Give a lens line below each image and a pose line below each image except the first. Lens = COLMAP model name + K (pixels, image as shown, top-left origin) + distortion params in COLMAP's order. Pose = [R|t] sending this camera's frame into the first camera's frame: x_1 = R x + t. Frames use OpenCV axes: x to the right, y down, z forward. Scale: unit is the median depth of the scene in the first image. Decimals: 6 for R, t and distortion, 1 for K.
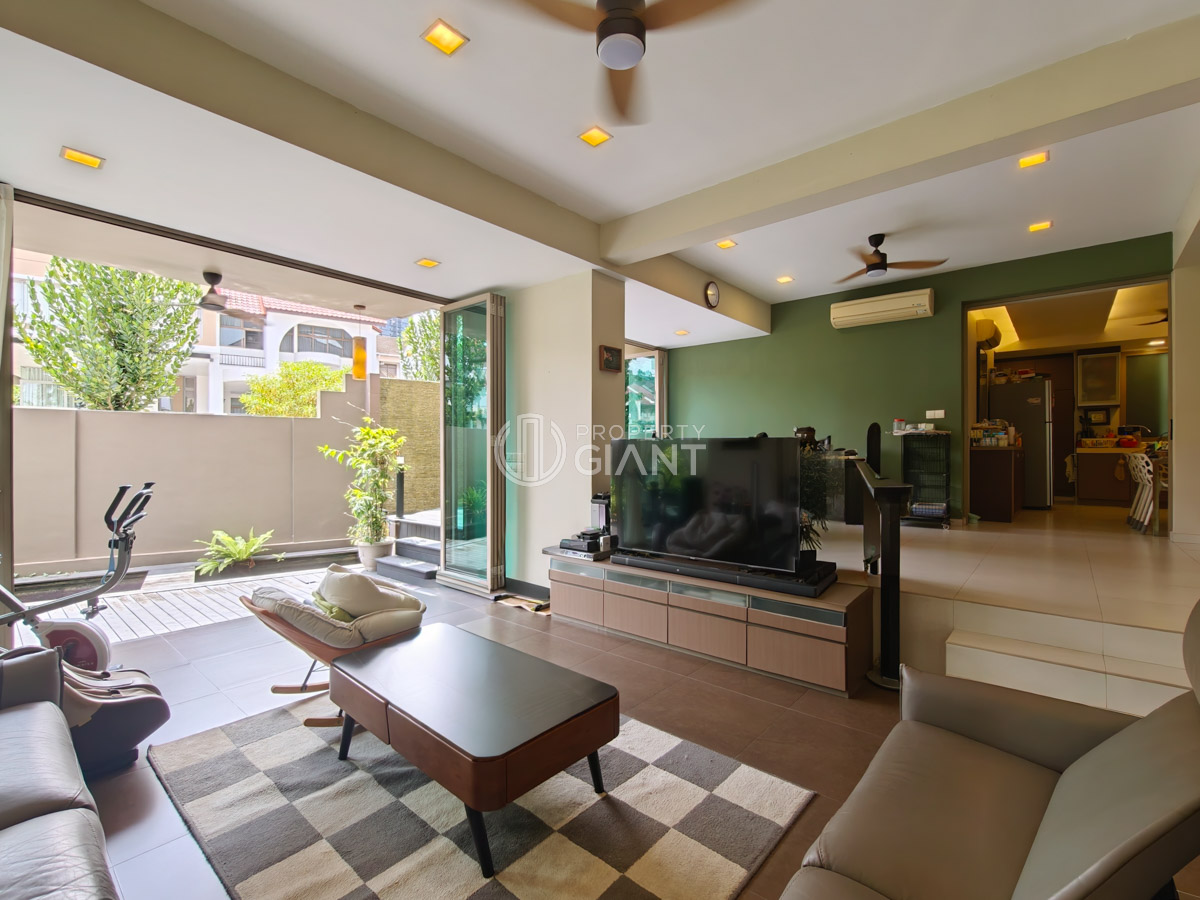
lens RADIAL K [[541.7, 0, 606.7], [0, 541.7, 451.1], [0, 0, 1]] dist [-0.000925, -0.000240]
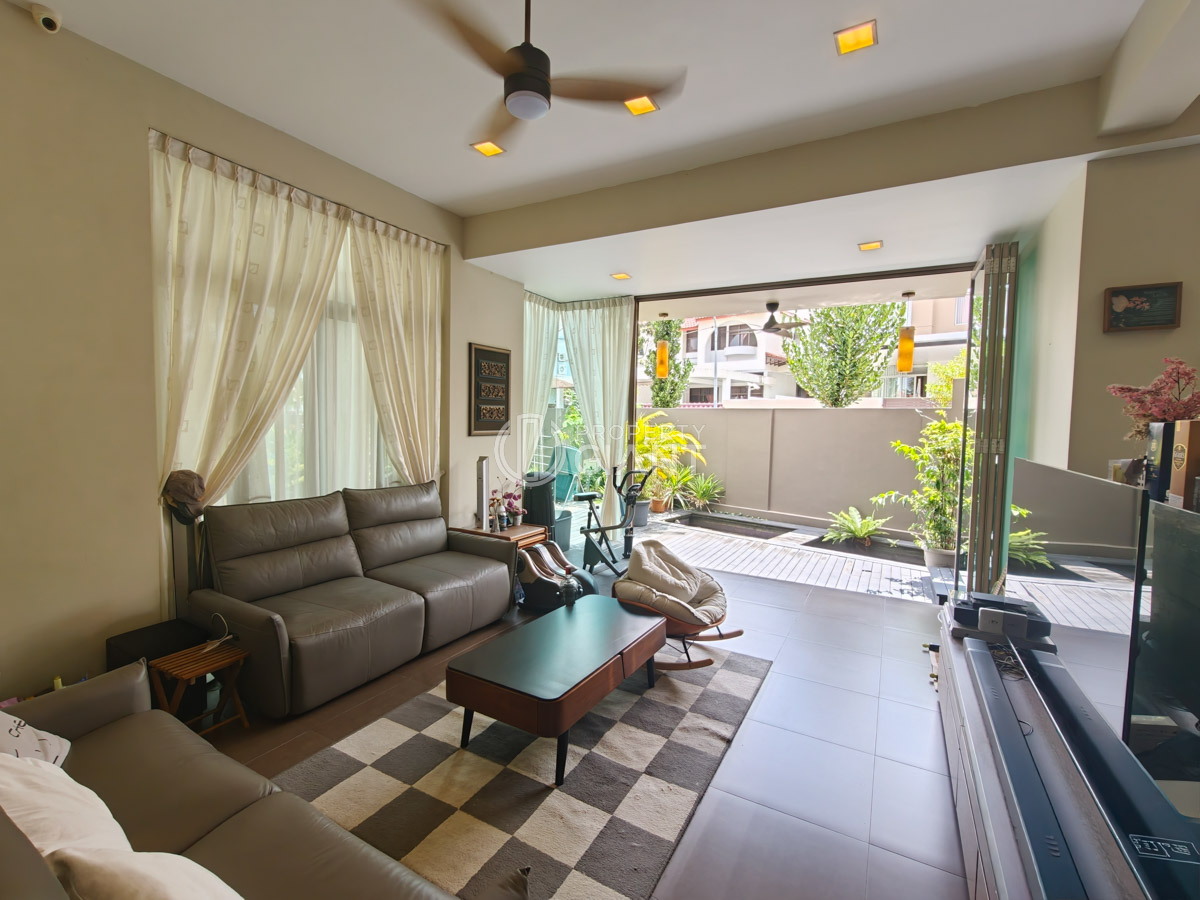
lens RADIAL K [[535.1, 0, 603.1], [0, 535.1, 448.2], [0, 0, 1]] dist [-0.002413, -0.000693]
pose [[0.195382, 0.055002, -0.979184, 0.439531], [-0.017974, 0.998459, 0.052499, -0.048380], [0.980563, 0.007342, 0.196069, 0.369906]]
